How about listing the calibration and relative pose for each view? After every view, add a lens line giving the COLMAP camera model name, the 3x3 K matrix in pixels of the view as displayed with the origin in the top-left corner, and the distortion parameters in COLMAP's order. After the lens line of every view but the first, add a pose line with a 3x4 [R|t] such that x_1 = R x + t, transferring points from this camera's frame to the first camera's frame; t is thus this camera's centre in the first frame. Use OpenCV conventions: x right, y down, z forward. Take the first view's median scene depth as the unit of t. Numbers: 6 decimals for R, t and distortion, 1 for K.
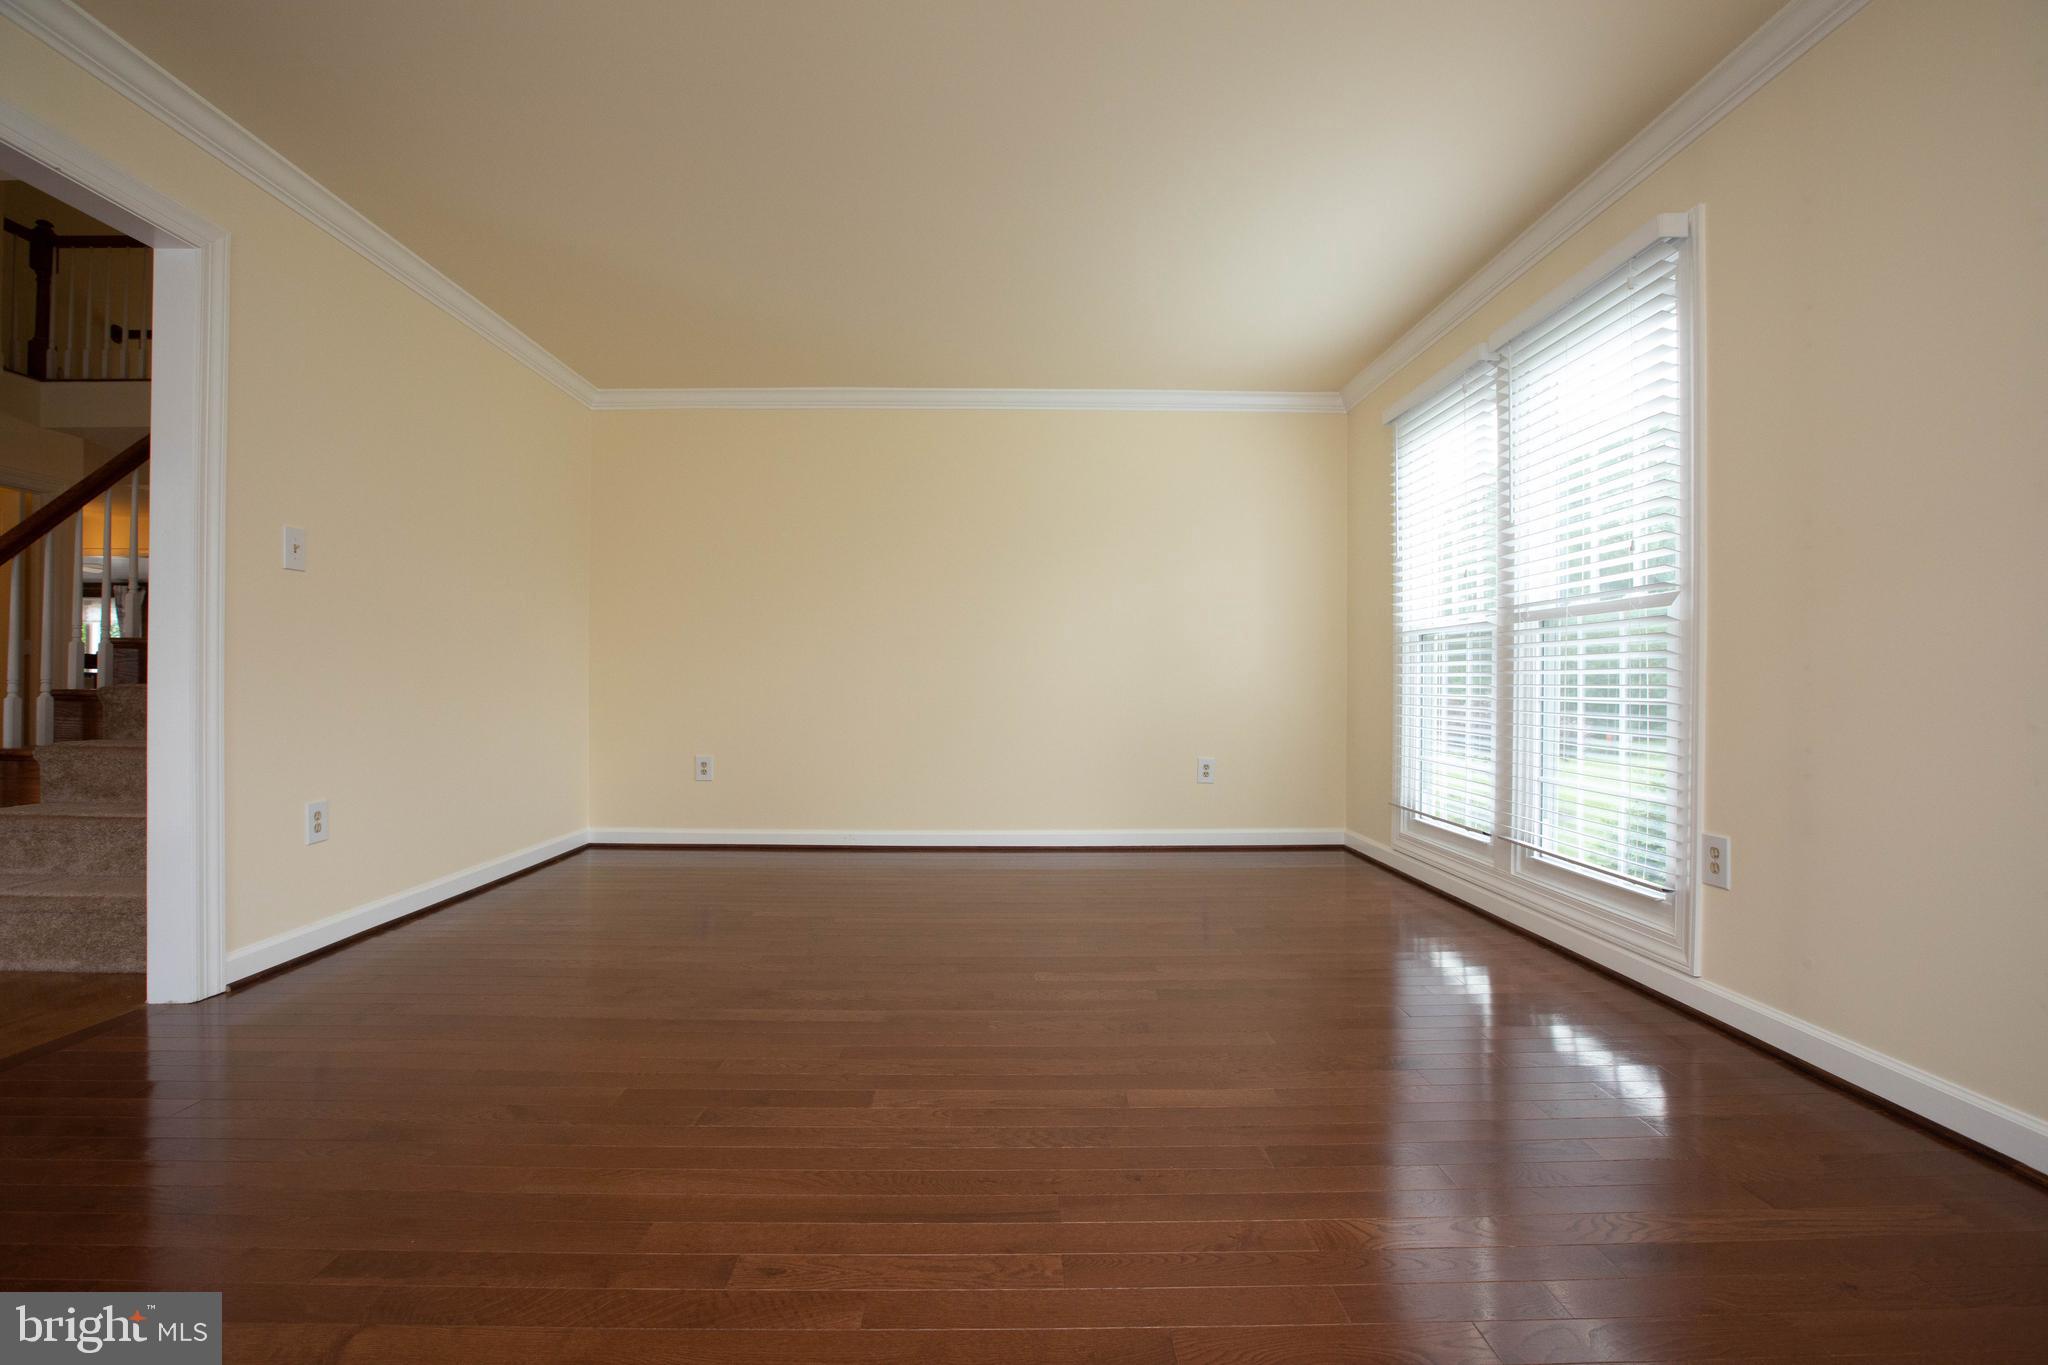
lens RADIAL K [[927.8, 0, 1024.0], [0, 927.8, 682.5], [0, 0, 1]] dist [-0.024916, 0.000606]
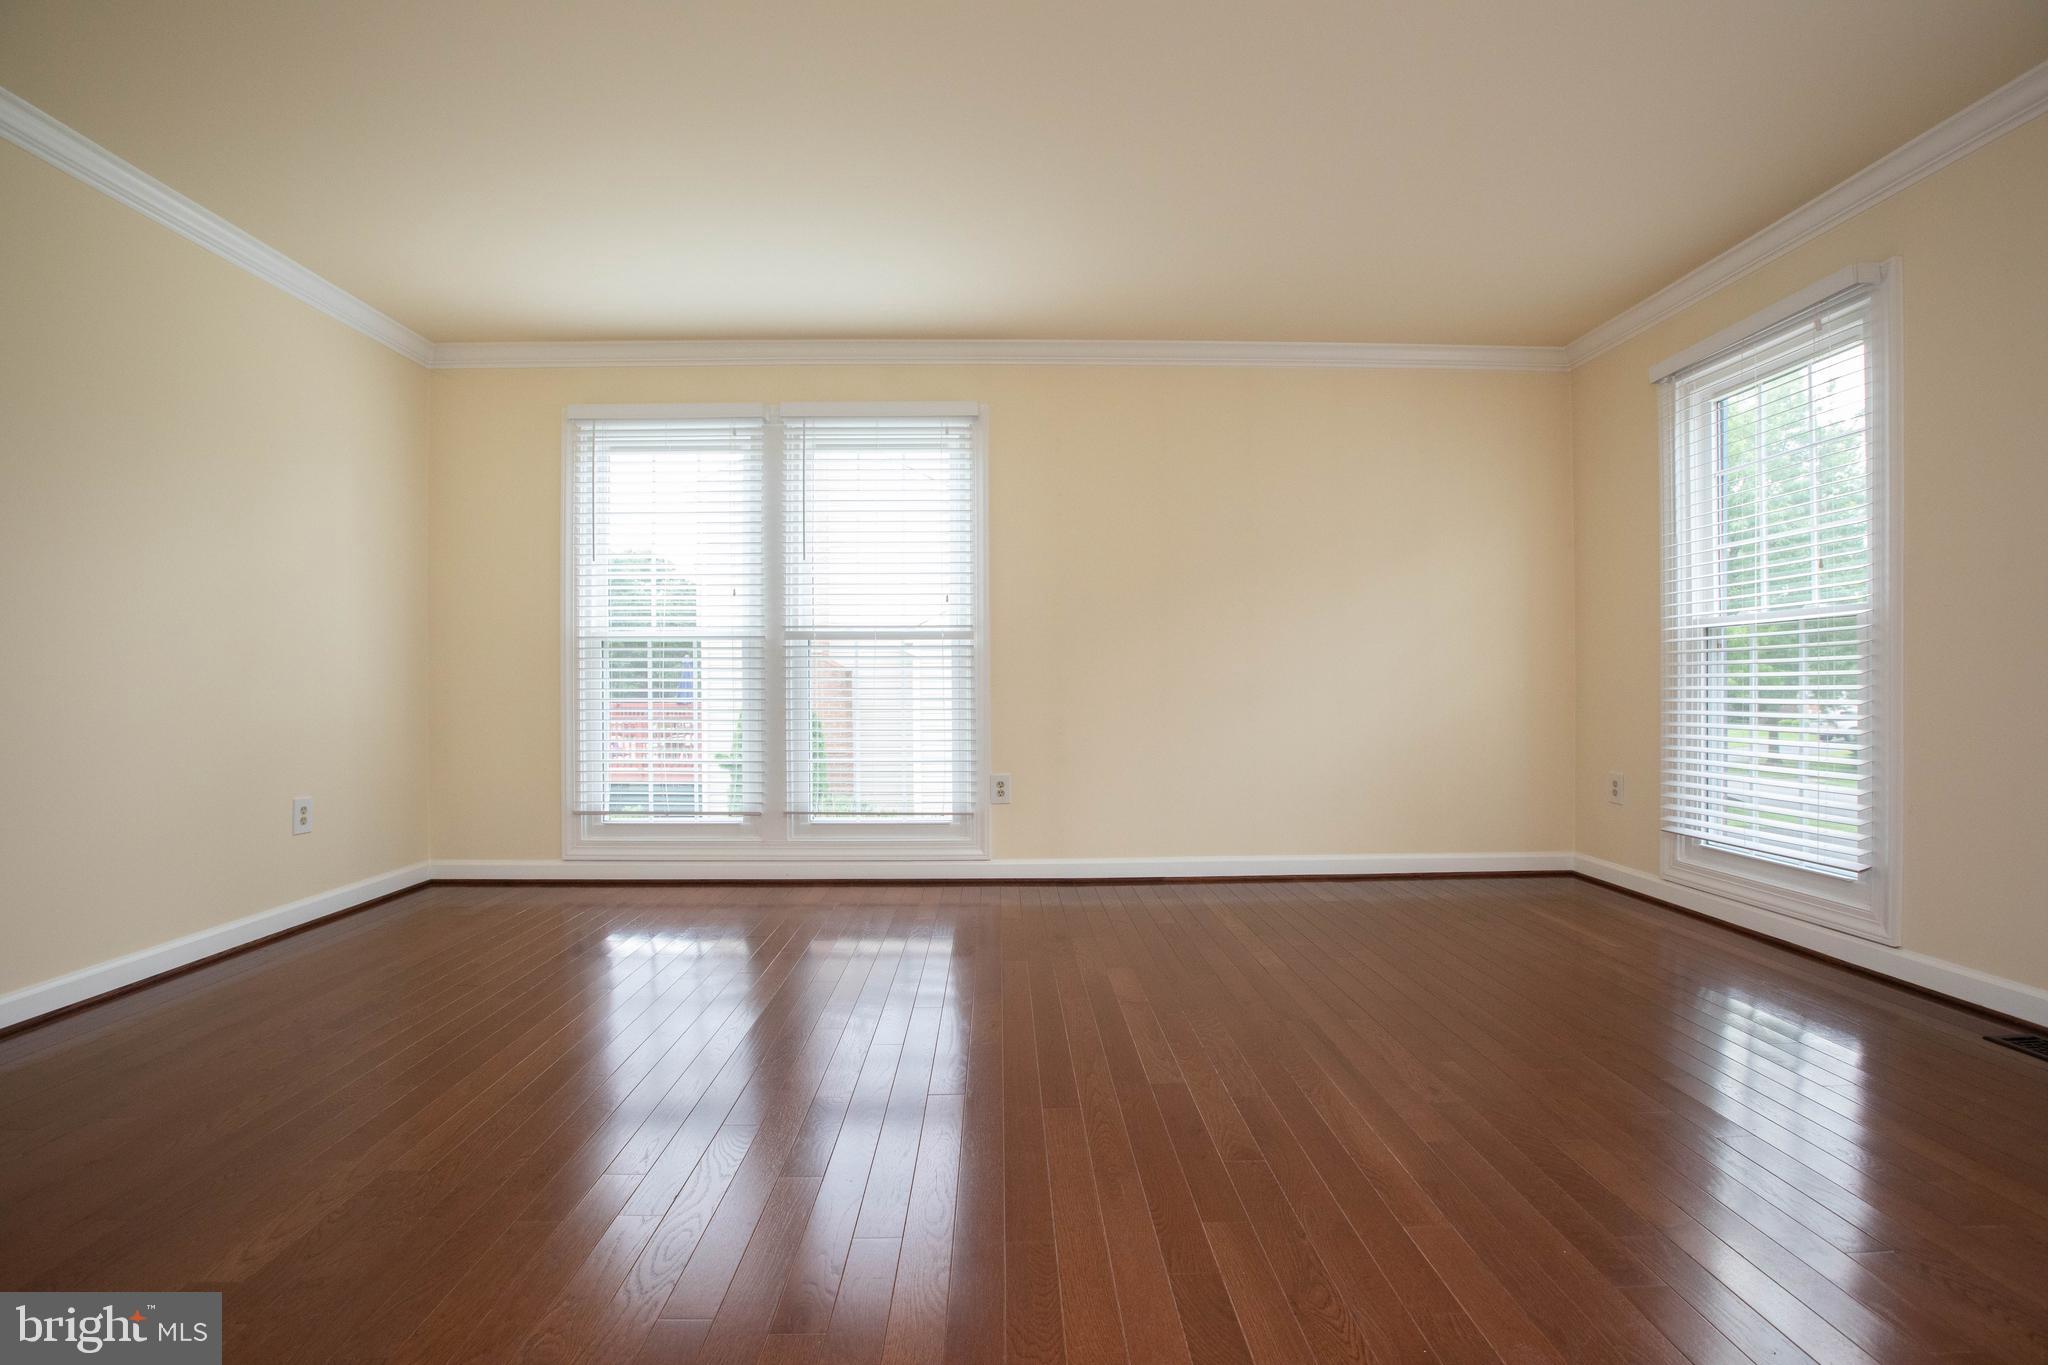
lens RADIAL K [[927.8, 0, 1024.0], [0, 927.8, 682.5], [0, 0, 1]] dist [-0.024916, 0.000606]
pose [[-0.019566, 0.000574, 0.999808, -1.137318], [-0.002187, 0.999997, -0.000617, -0.010792], [-0.999806, -0.002198, -0.019565, 1.099414]]
